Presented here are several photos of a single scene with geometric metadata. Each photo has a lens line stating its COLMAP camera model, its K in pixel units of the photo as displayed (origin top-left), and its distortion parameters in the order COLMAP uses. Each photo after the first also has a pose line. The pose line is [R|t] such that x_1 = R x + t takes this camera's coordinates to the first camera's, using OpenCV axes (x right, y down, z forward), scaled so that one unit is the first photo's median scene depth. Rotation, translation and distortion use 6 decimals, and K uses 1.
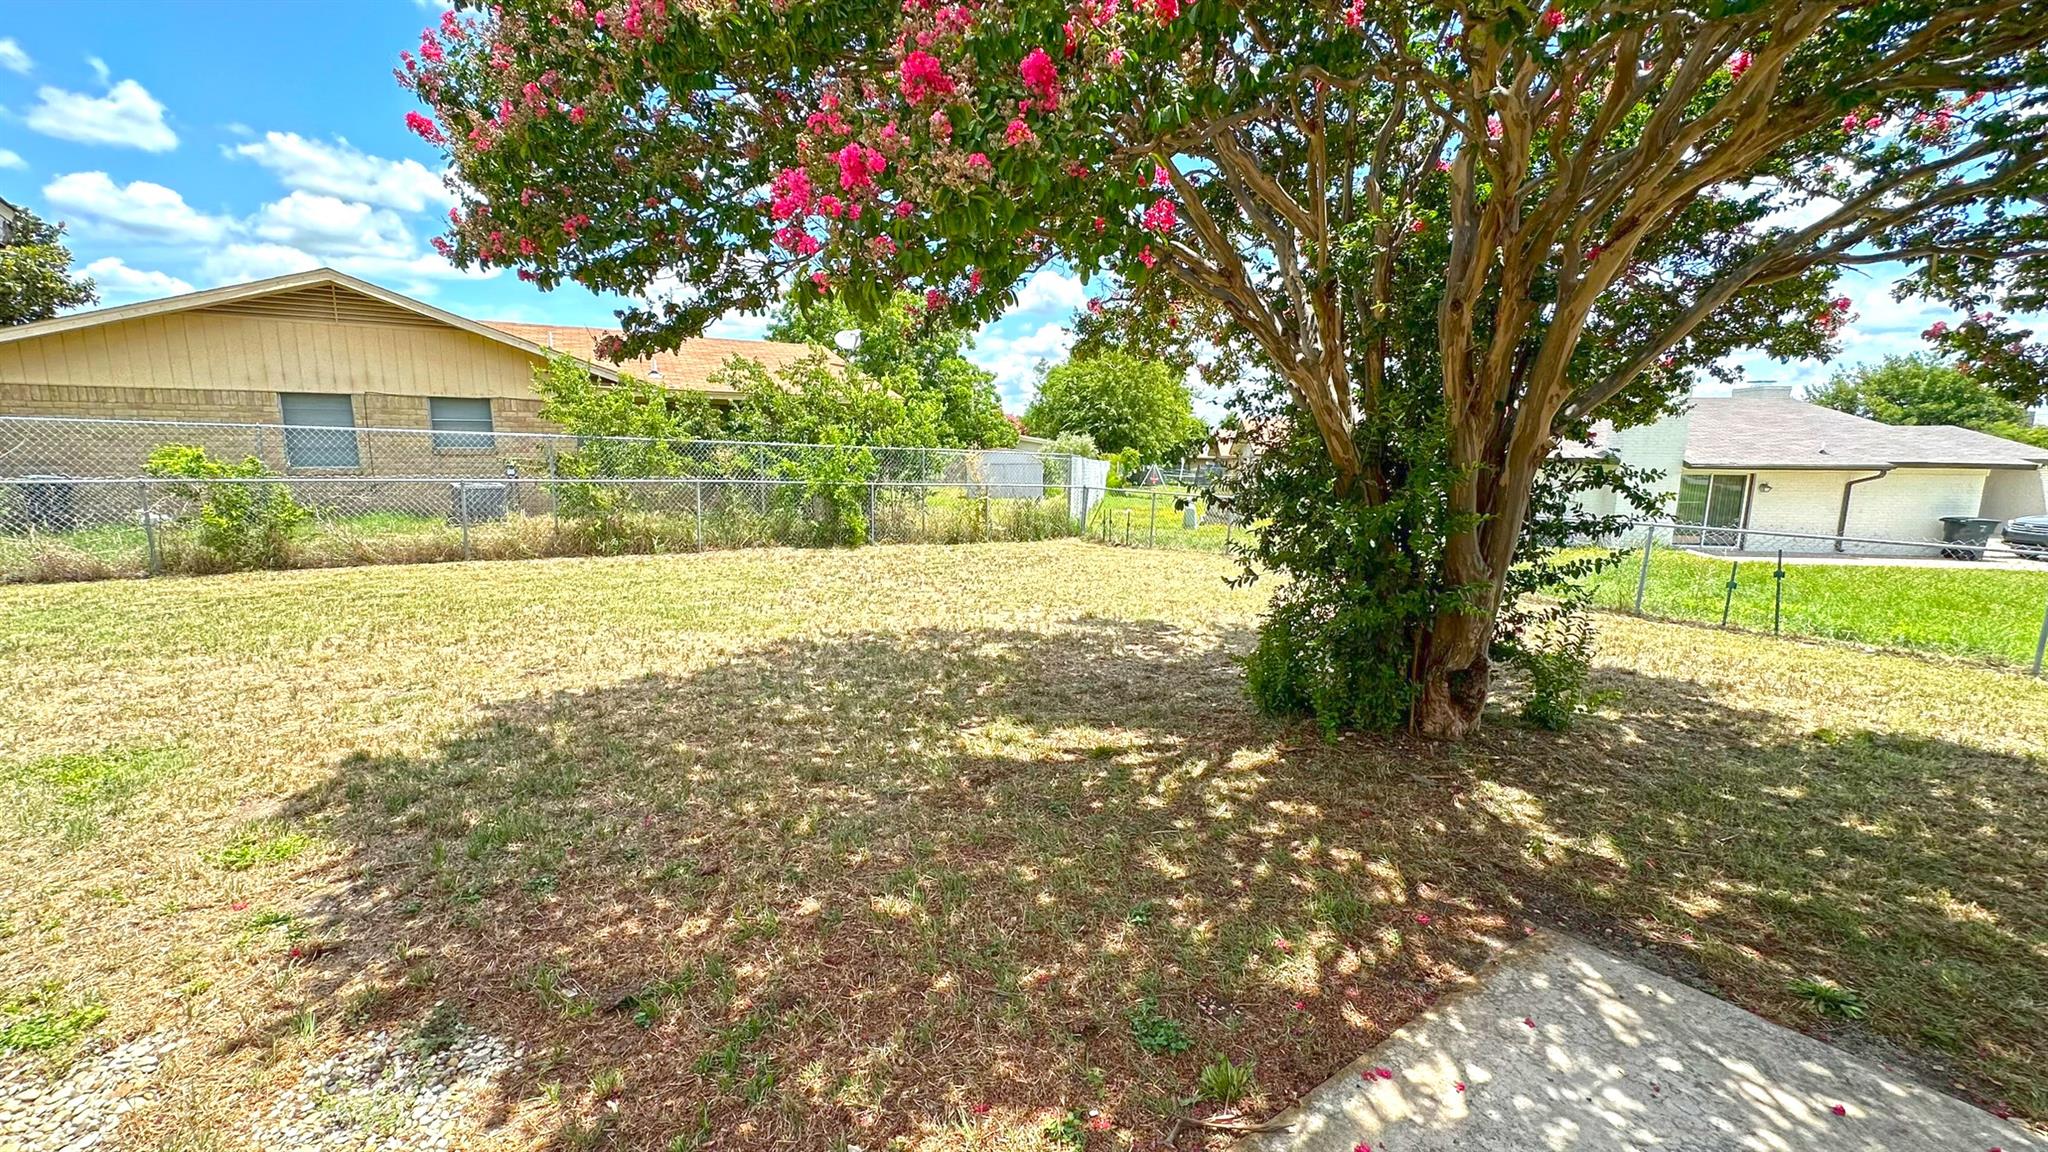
lens RADIAL K [[815.2, 0, 1035.0], [0, 815.2, 573.4], [0, 0, 1]] dist [-0.002421, 0.001029]
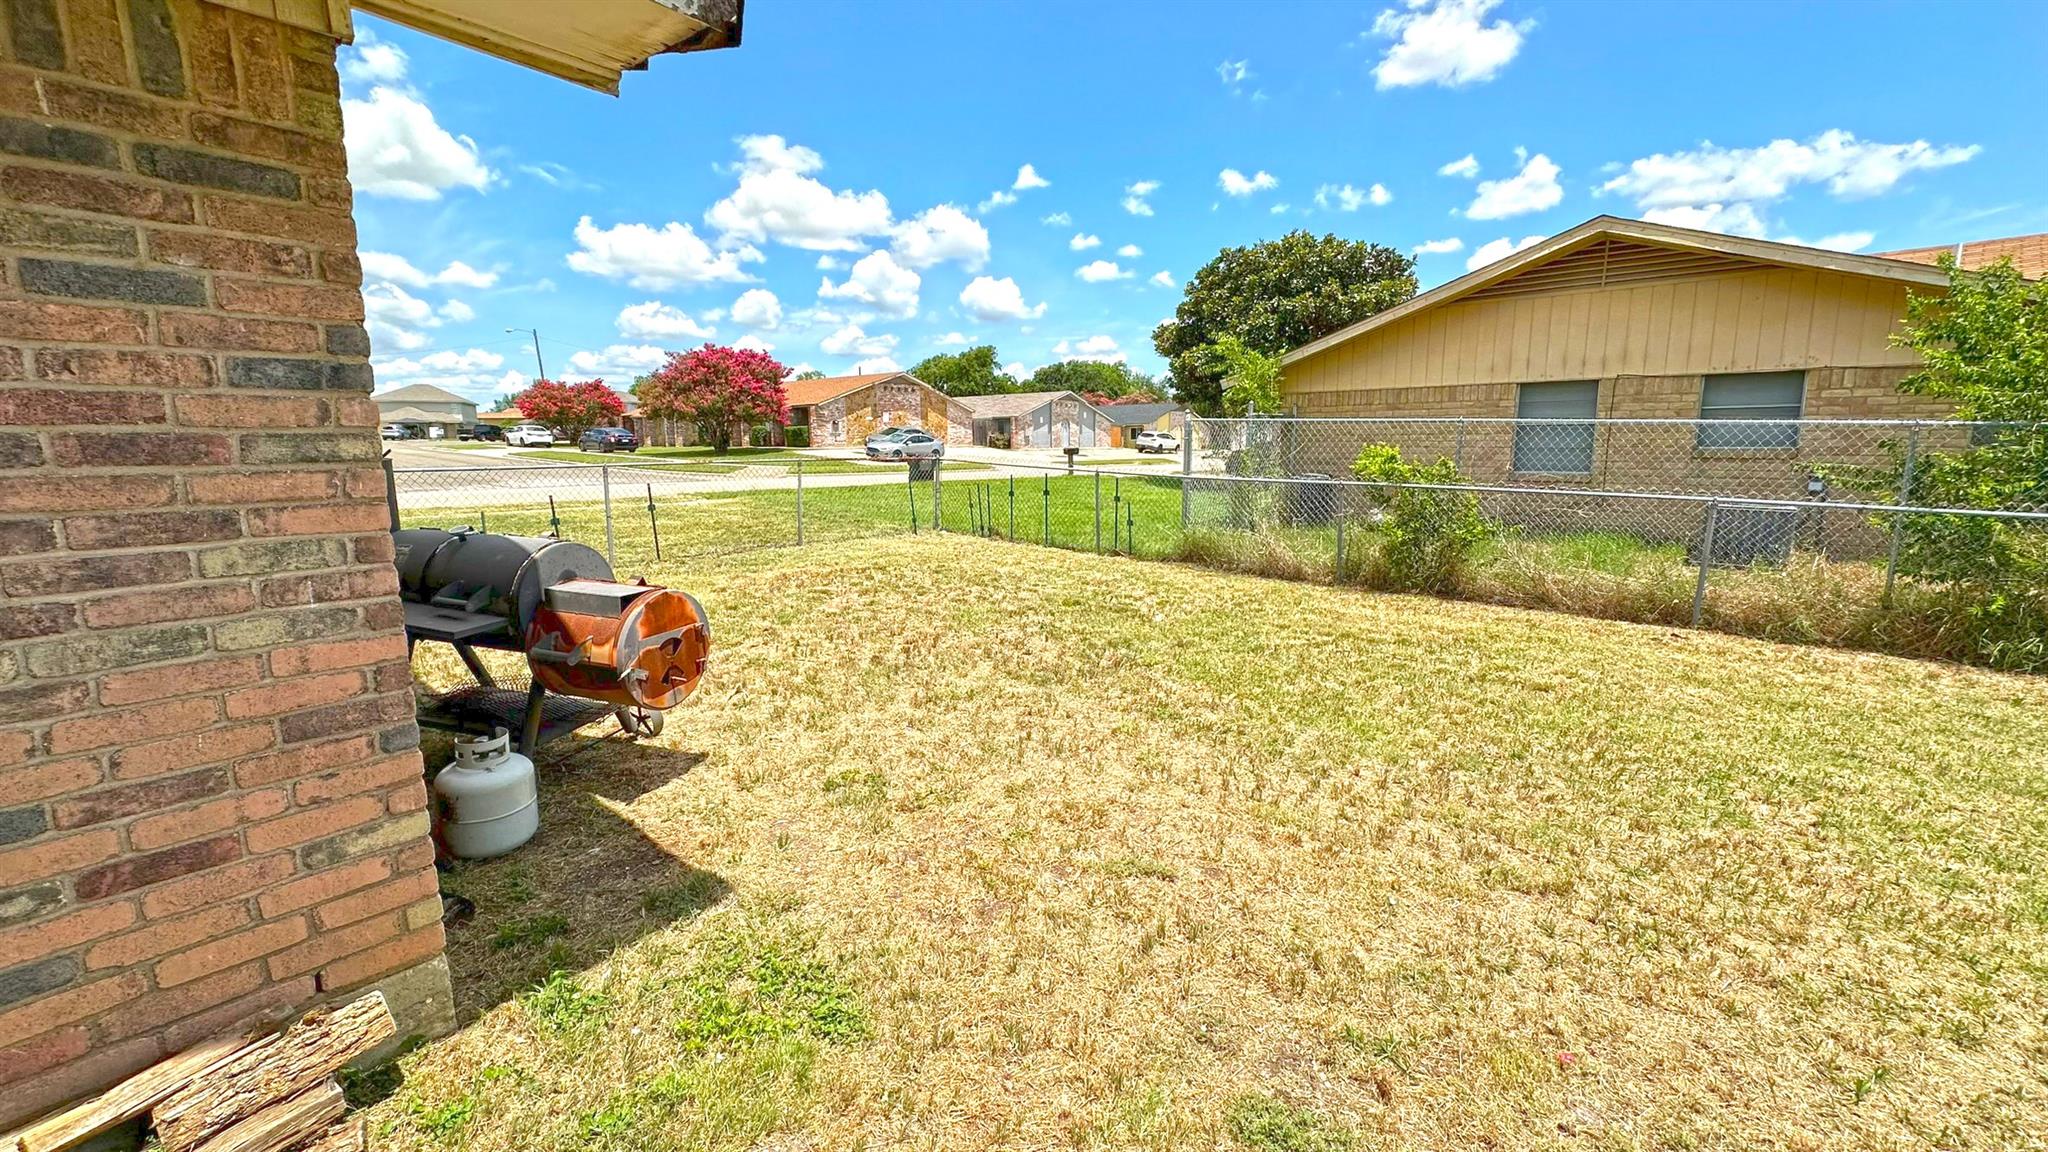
lens RADIAL K [[815.2, 0, 1007.0], [0, 815.2, 567.8], [0, 0, 1]] dist [-0.002421, 0.001029]
pose [[0.217121, 0.139247, -0.966162, -0.241564], [-0.150358, 0.982732, 0.107846, -0.054021], [0.964495, 0.121854, 0.234309, 0.382724]]
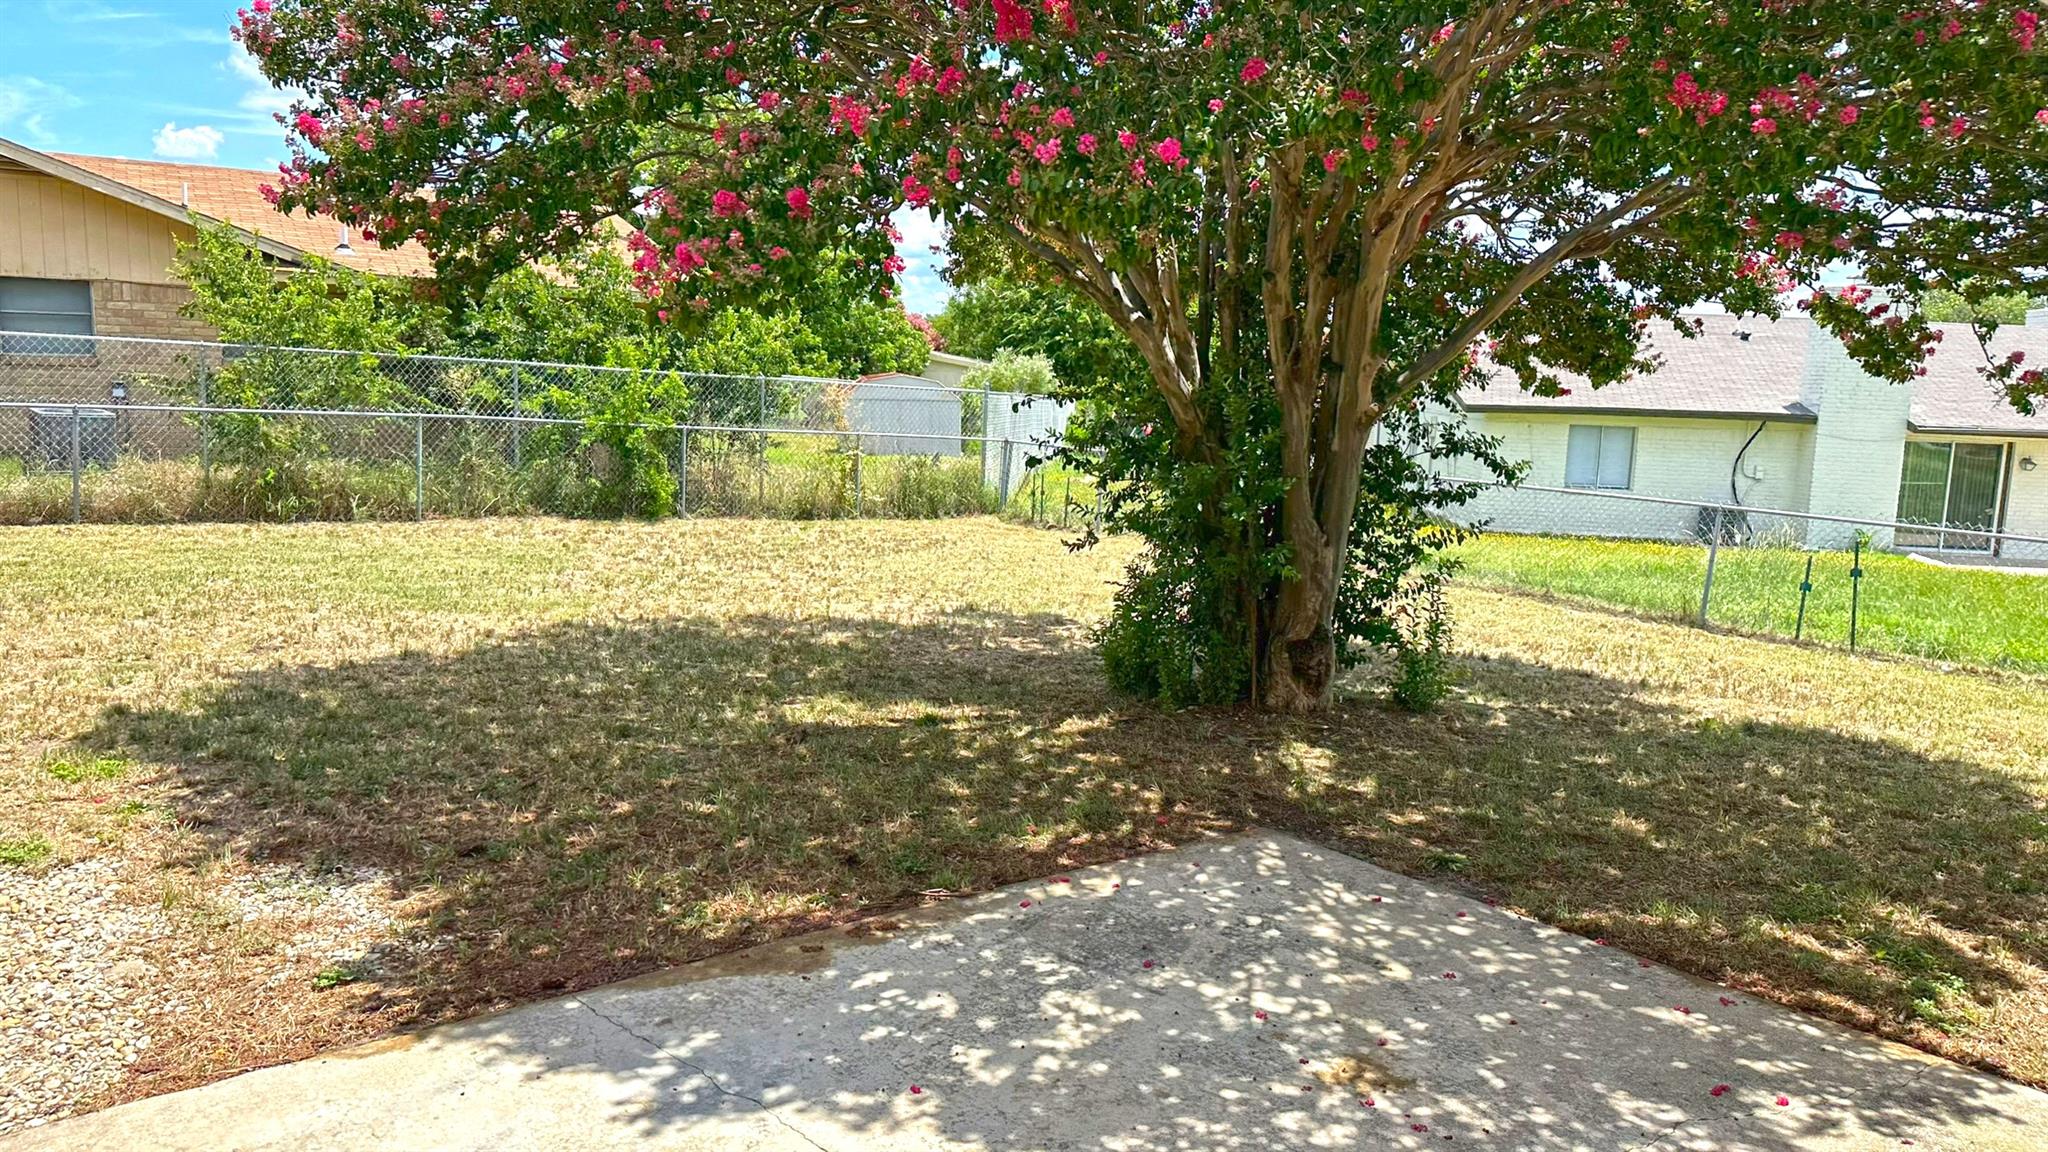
lens RADIAL K [[1442.6, 0, 1059.2], [0, 1442.6, 563.3], [0, 0, 1]] dist [0.074749, -0.055170]
pose [[0.997989, 0.019805, 0.060221, 0.058697], [-0.018676, 0.999640, -0.019248, 0.029553], [-0.060581, 0.018084, 0.997999, -0.316290]]
